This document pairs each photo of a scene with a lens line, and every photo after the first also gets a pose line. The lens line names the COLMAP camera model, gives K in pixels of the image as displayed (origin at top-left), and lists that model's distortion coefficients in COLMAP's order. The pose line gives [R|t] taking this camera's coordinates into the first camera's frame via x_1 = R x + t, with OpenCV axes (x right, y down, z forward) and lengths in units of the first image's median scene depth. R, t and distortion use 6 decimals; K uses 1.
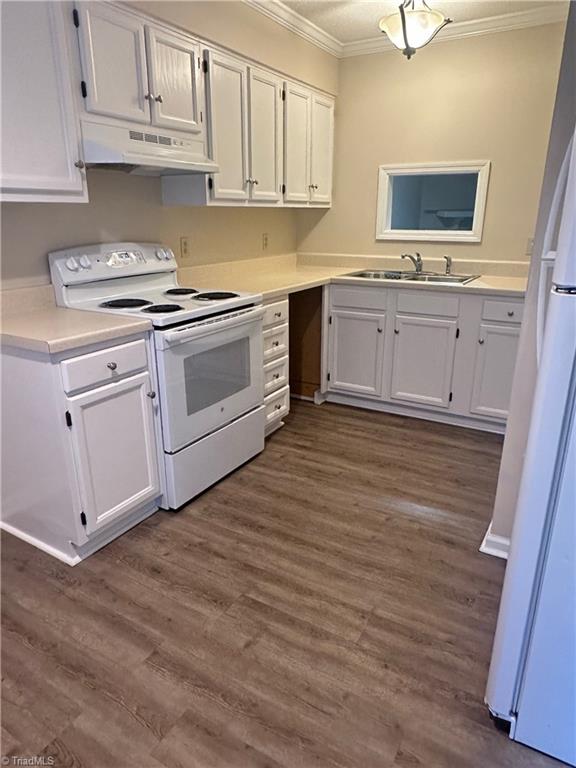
lens RADIAL K [[514.8, 0, 284.3], [0, 514.8, 384.0], [0, 0, 1]] dist [0.000467, -0.001255]
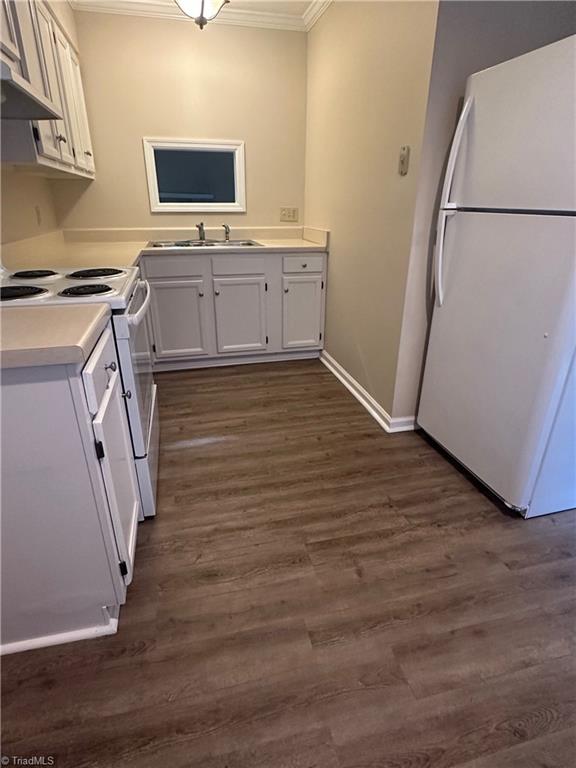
lens RADIAL K [[421.3, 0, 288.0], [0, 421.3, 384.0], [0, 0, 1]] dist [-0.004763, 0.004084]
pose [[0.709803, -0.275654, 0.648224, -0.550954], [0.216668, 0.961074, 0.171440, -0.059723], [-0.670250, 0.018761, 0.741899, 0.361165]]
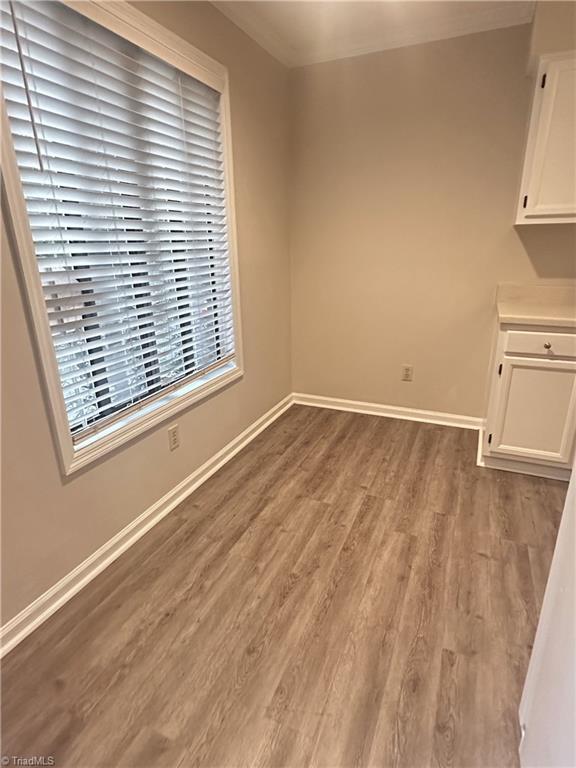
lens RADIAL K [[421.3, 0, 288.0], [0, 421.3, 384.0], [0, 0, 1]] dist [-0.004763, 0.004084]
pose [[0.122750, 0.315742, -0.940872, 0.639263], [-0.296813, 0.916329, 0.268783, -0.037360], [0.947014, 0.246269, 0.206195, 0.157573]]
